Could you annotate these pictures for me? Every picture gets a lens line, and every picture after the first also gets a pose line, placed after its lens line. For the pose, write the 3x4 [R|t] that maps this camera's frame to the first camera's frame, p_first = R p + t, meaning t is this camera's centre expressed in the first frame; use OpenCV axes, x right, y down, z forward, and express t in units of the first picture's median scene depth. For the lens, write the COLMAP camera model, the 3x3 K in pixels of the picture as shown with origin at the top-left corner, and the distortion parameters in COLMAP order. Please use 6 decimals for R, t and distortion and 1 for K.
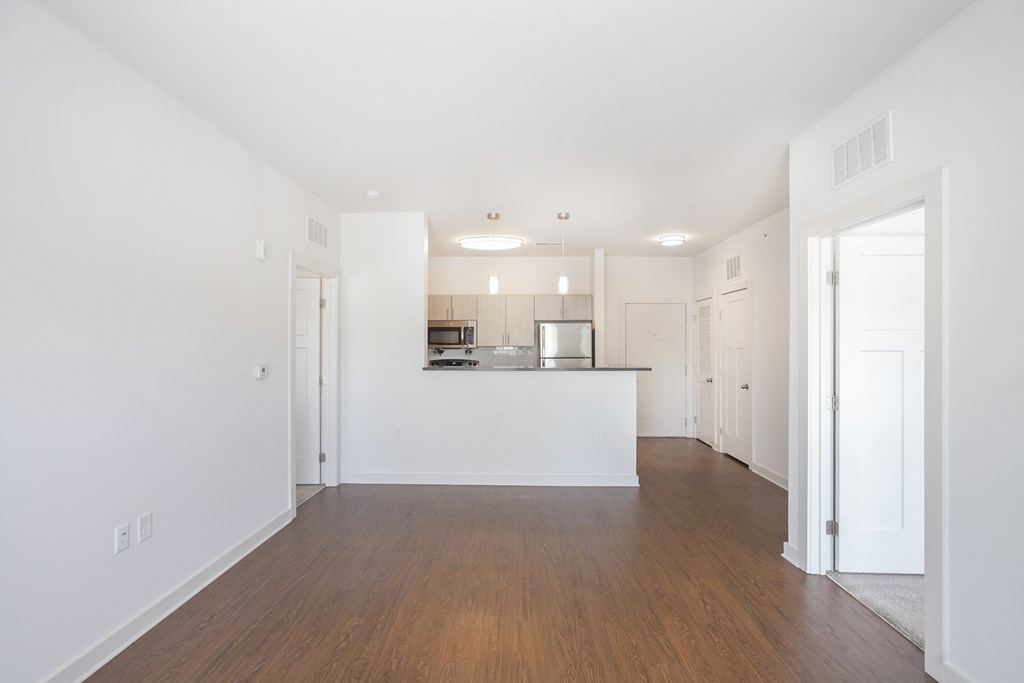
lens RADIAL K [[496.3, 0, 523.3], [0, 496.3, 343.2], [0, 0, 1]] dist [-0.036723, 0.019020]
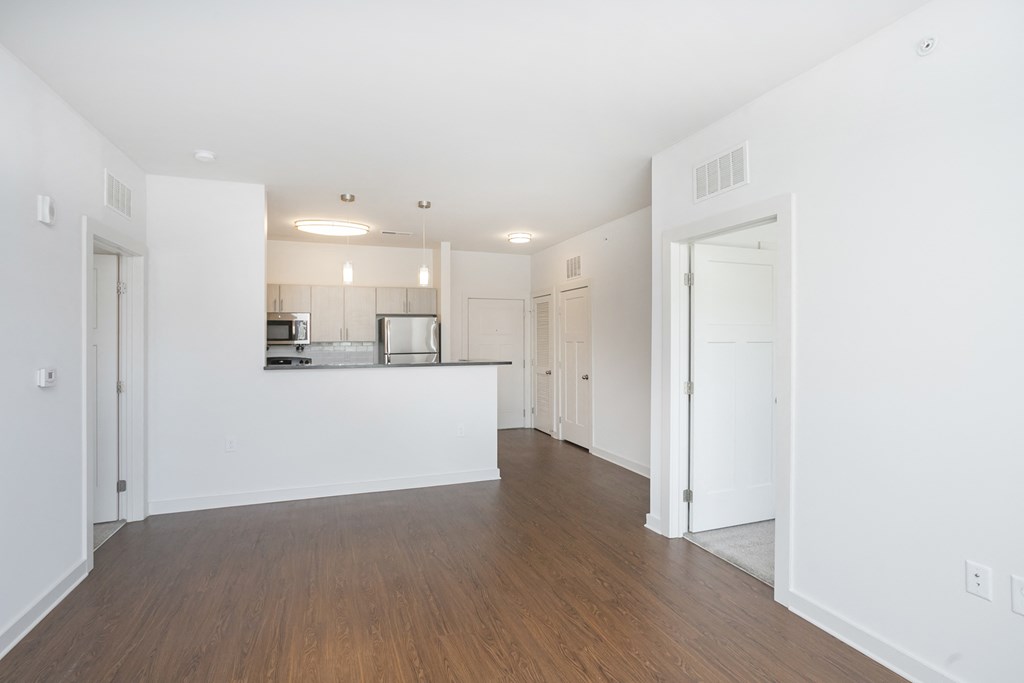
lens RADIAL K [[496.3, 0, 519.0], [0, 496.3, 340.2], [0, 0, 1]] dist [-0.036723, 0.019020]
pose [[0.925064, -0.005612, 0.379769, -0.122145], [0.005045, 0.999984, 0.002487, 0.003608], [-0.379777, -0.000385, 0.925078, 0.051208]]
